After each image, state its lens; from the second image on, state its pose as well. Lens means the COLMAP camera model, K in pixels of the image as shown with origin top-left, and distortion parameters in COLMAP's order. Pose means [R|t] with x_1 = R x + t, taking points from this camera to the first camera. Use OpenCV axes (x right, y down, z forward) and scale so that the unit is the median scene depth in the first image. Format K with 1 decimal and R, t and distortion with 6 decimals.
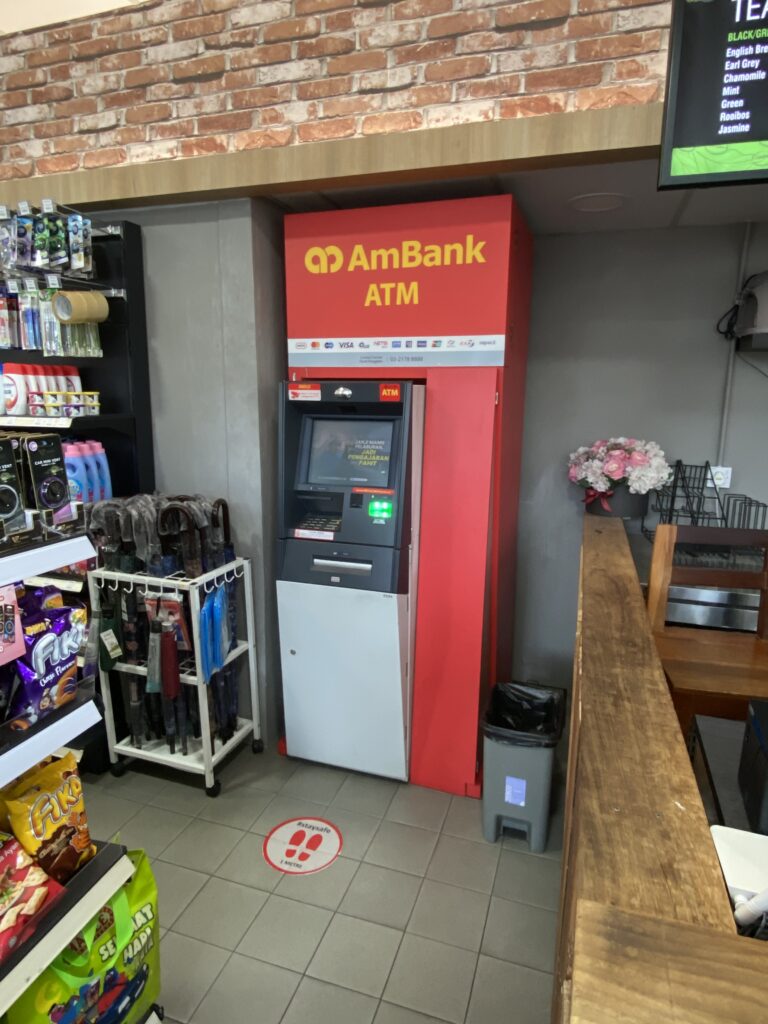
lens RADIAL K [[610.4, 0, 378.0], [0, 610.4, 511.6], [0, 0, 1]] dist [-0.005884, -0.014619]
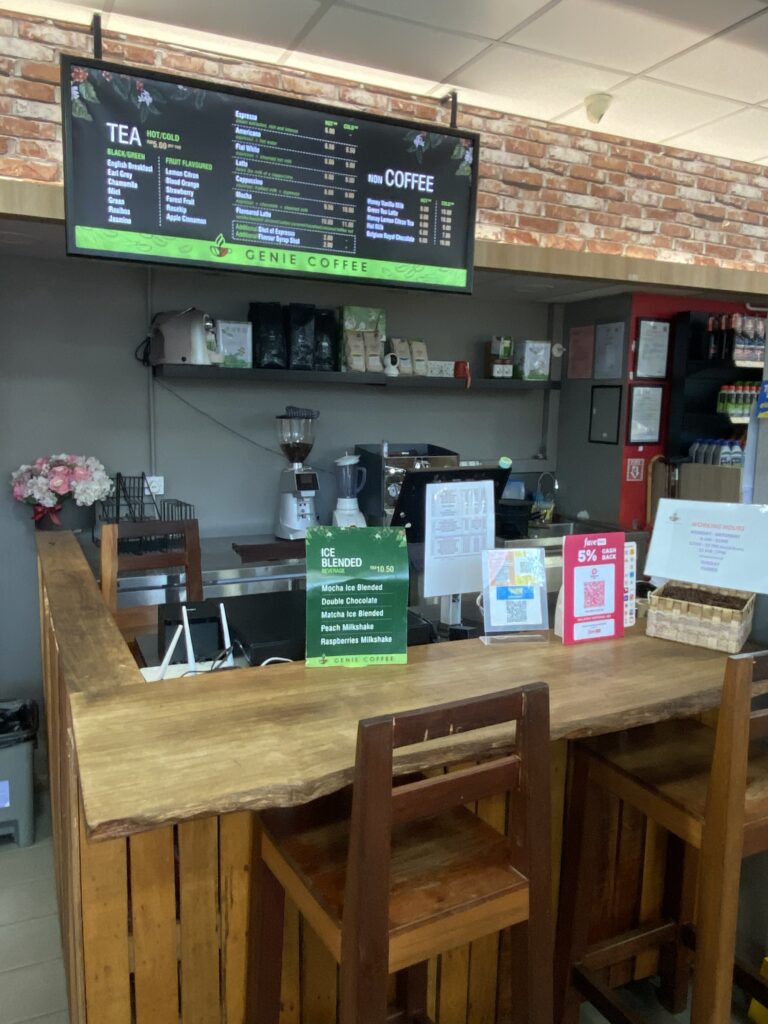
lens RADIAL K [[829.5, 0, 378.8], [0, 829.5, 512.5], [0, 0, 1]] dist [0.066767, -0.010730]
pose [[0.738680, -0.086955, 0.668424, -0.181256], [0.119921, 0.992778, -0.003375, 0.050930], [-0.663303, 0.082651, 0.743773, -0.450229]]
